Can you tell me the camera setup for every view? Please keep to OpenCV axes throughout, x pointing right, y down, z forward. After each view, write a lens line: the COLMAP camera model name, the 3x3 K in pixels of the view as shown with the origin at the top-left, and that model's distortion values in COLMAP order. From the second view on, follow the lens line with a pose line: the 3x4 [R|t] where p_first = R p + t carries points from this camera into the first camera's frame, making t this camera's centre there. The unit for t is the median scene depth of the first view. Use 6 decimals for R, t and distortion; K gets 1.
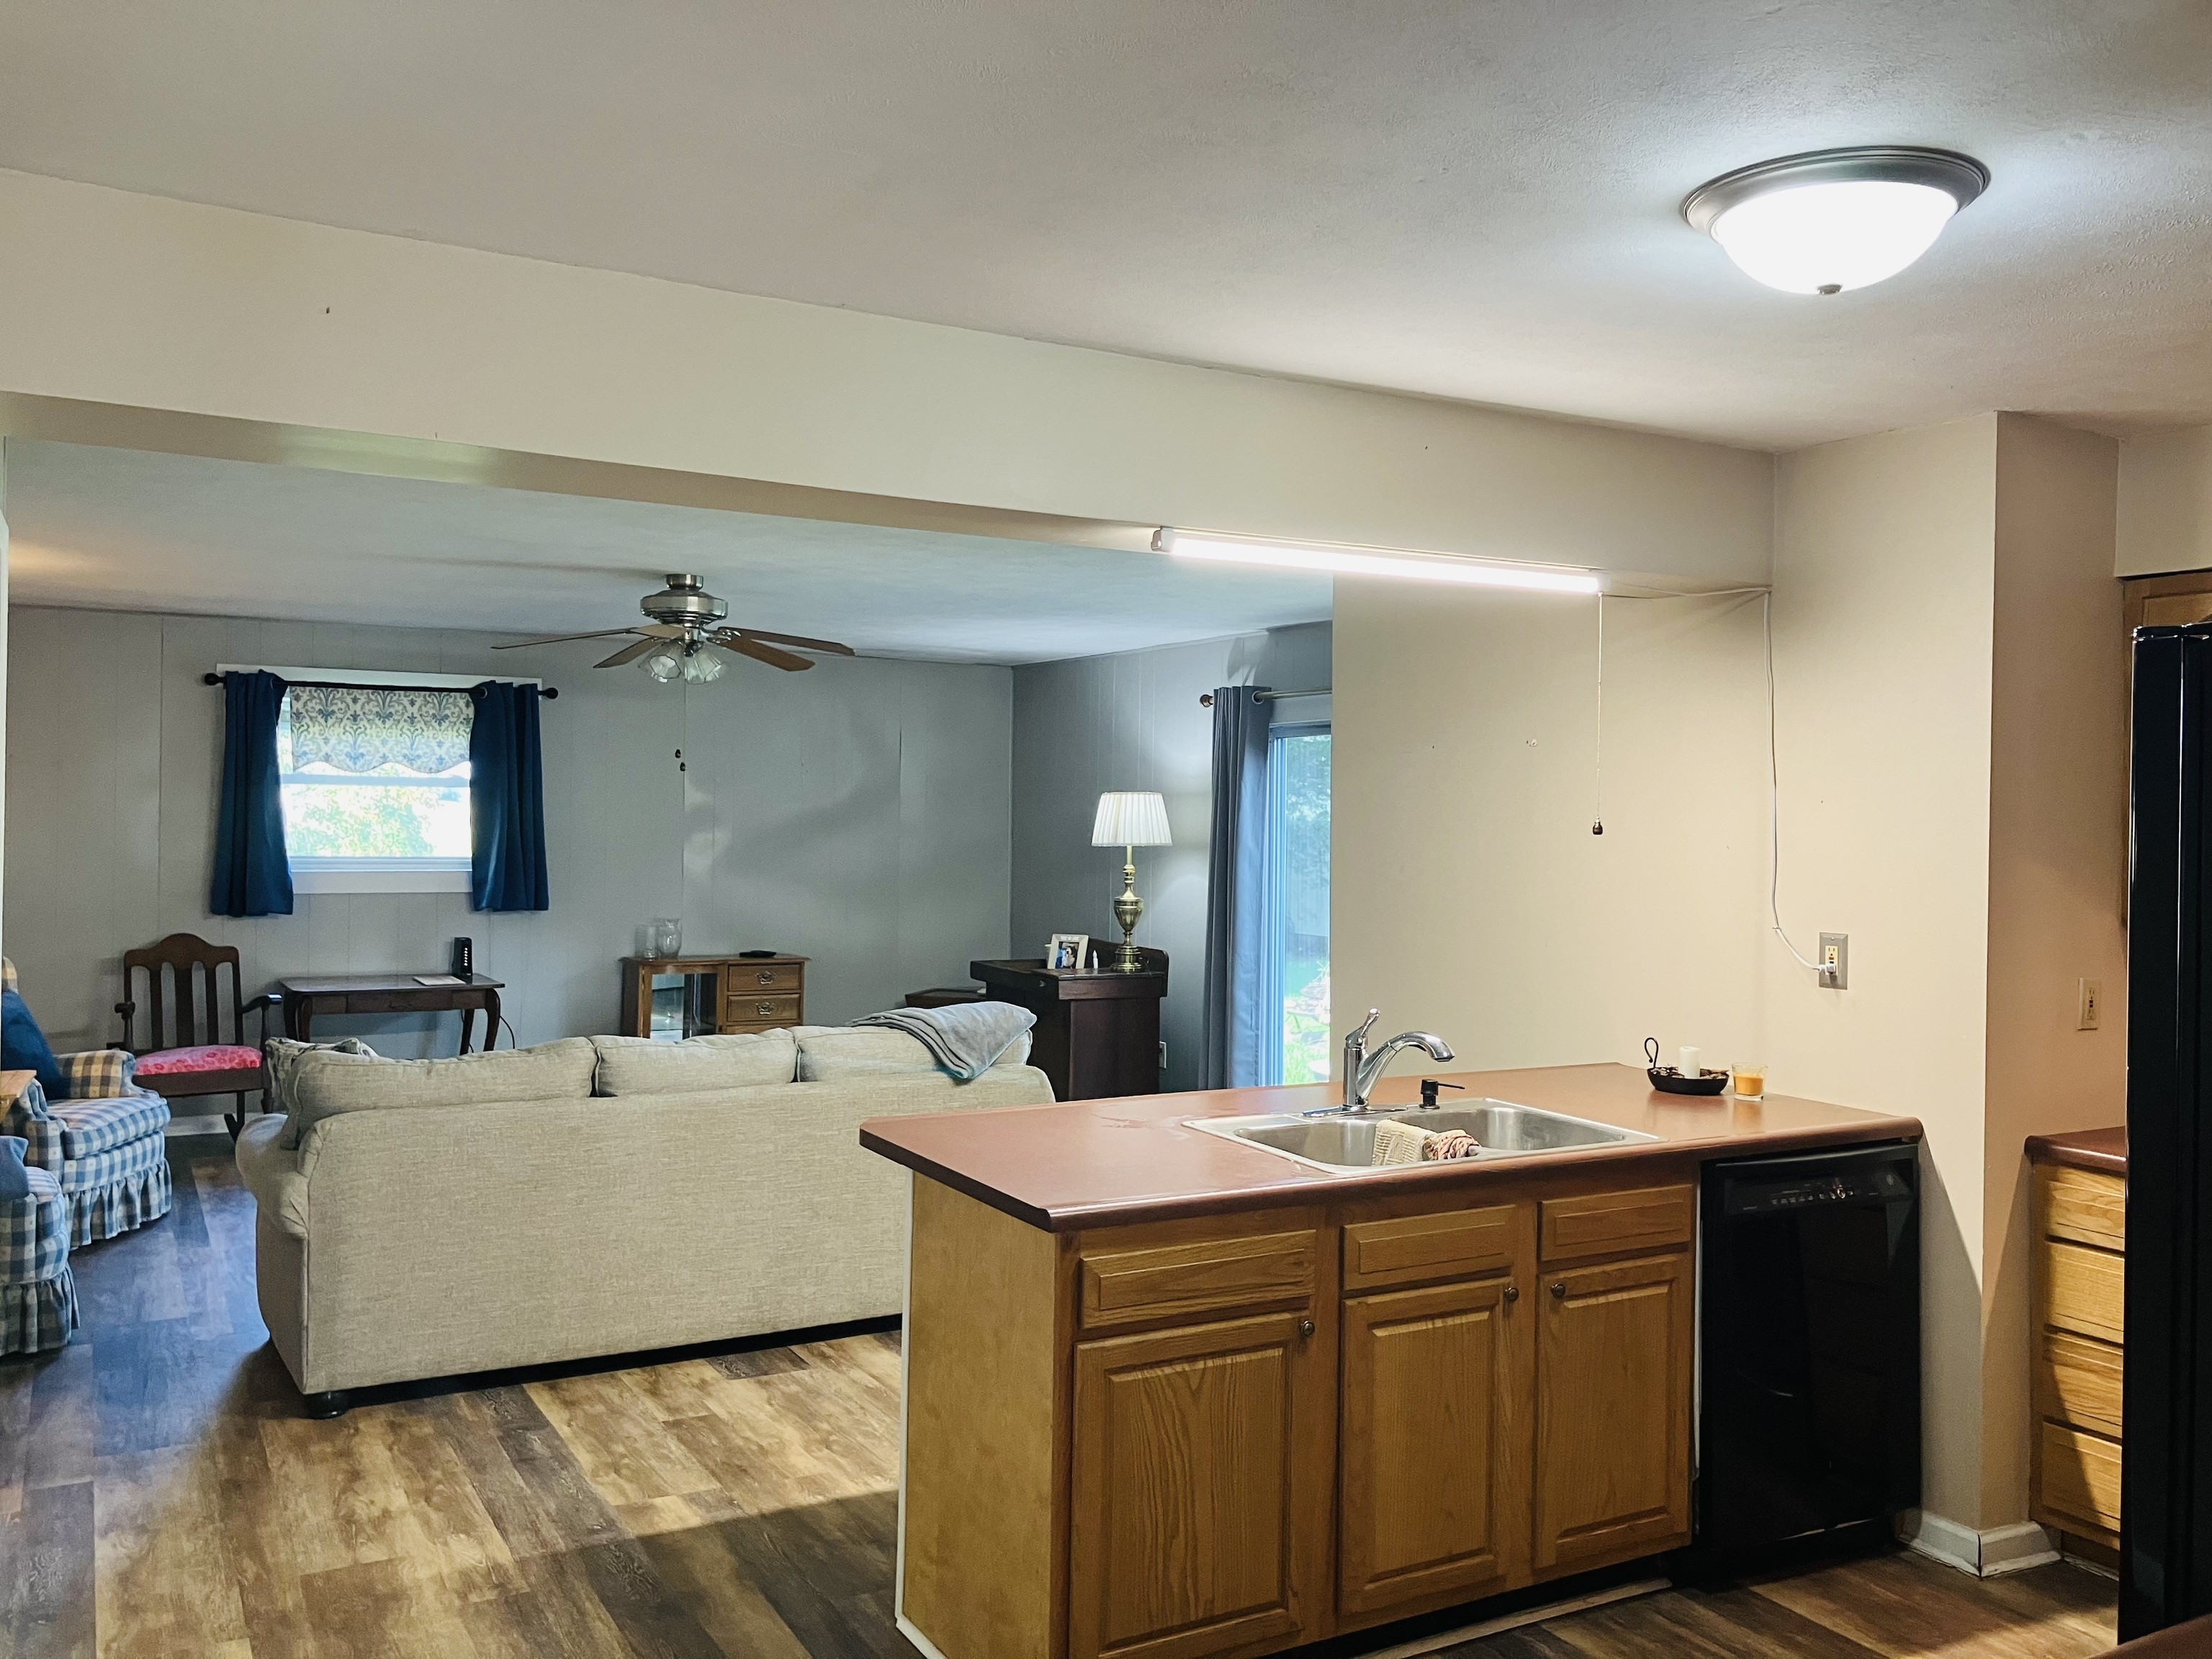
lens RADIAL K [[1806.7, 0, 1116.2], [0, 1806.7, 827.2], [0, 0, 1]] dist [0.047717, 0.001366]
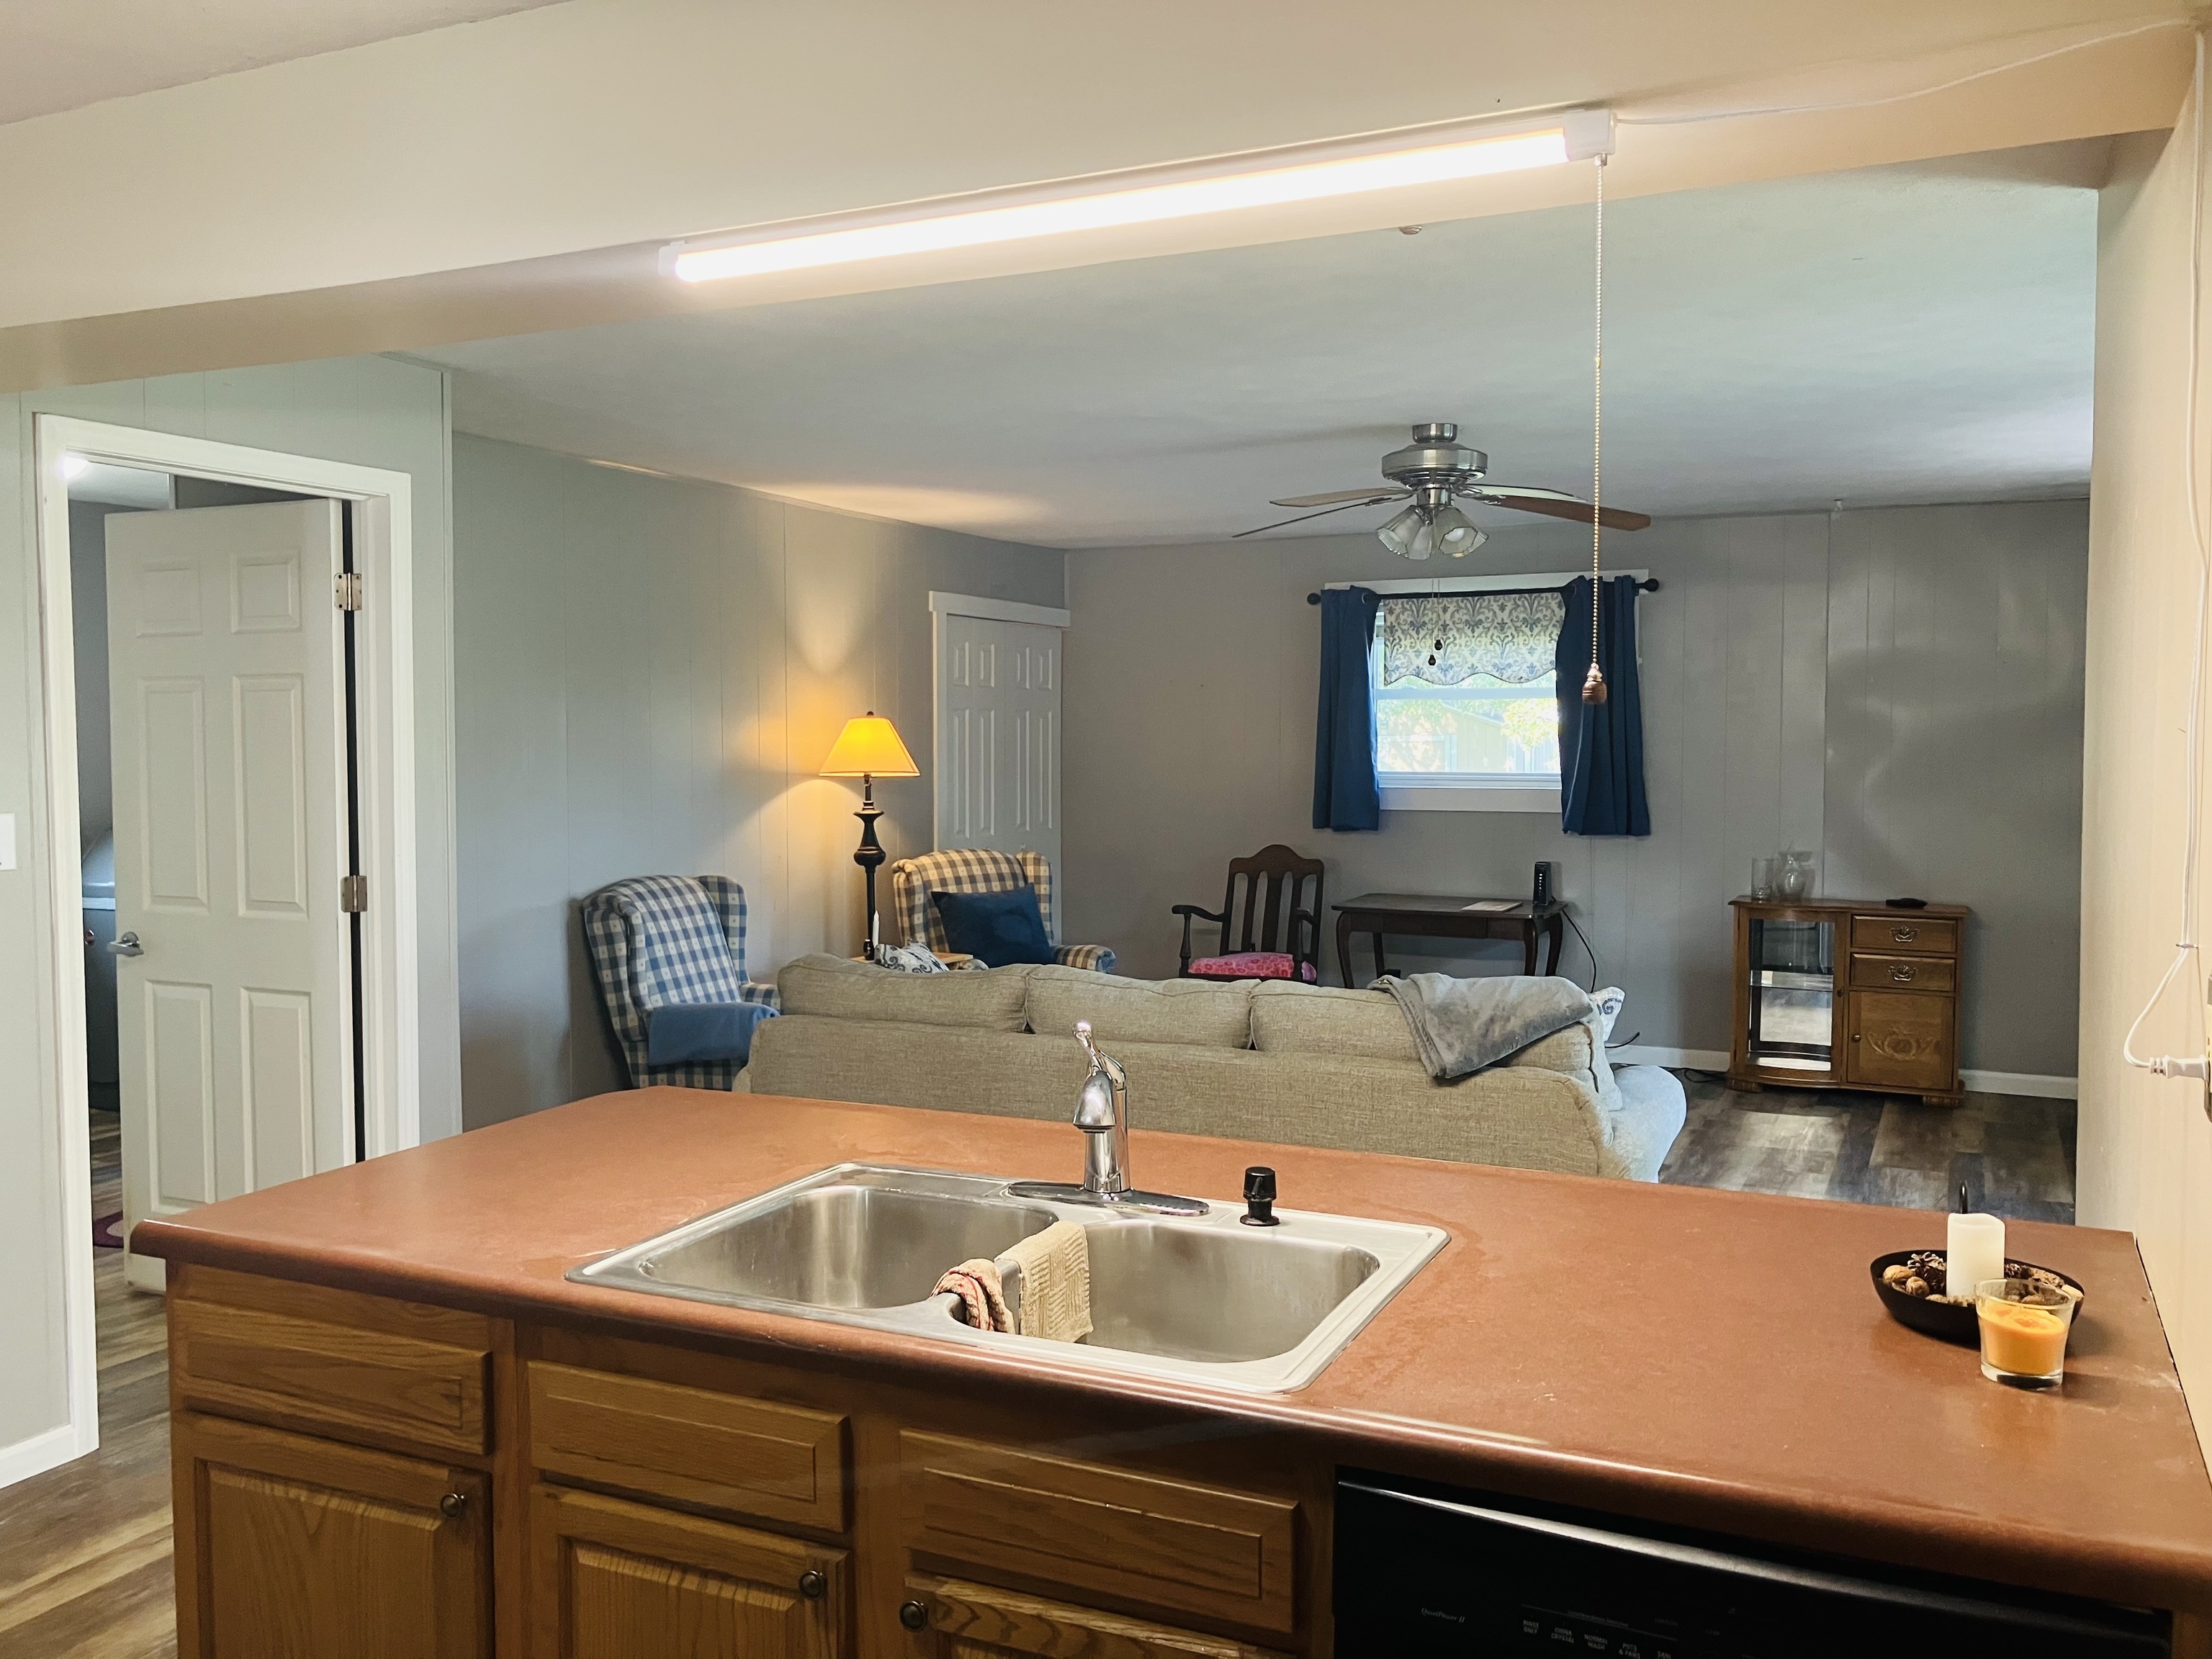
lens RADIAL K [[1806.7, 0, 1100.2], [0, 1806.7, 878.6], [0, 0, 1]] dist [0.047717, 0.001366]
pose [[0.572048, 0.053707, -0.818460, 0.270960], [0.002271, 0.997746, 0.067058, 0.007453], [0.820217, -0.040219, 0.570637, 0.307130]]
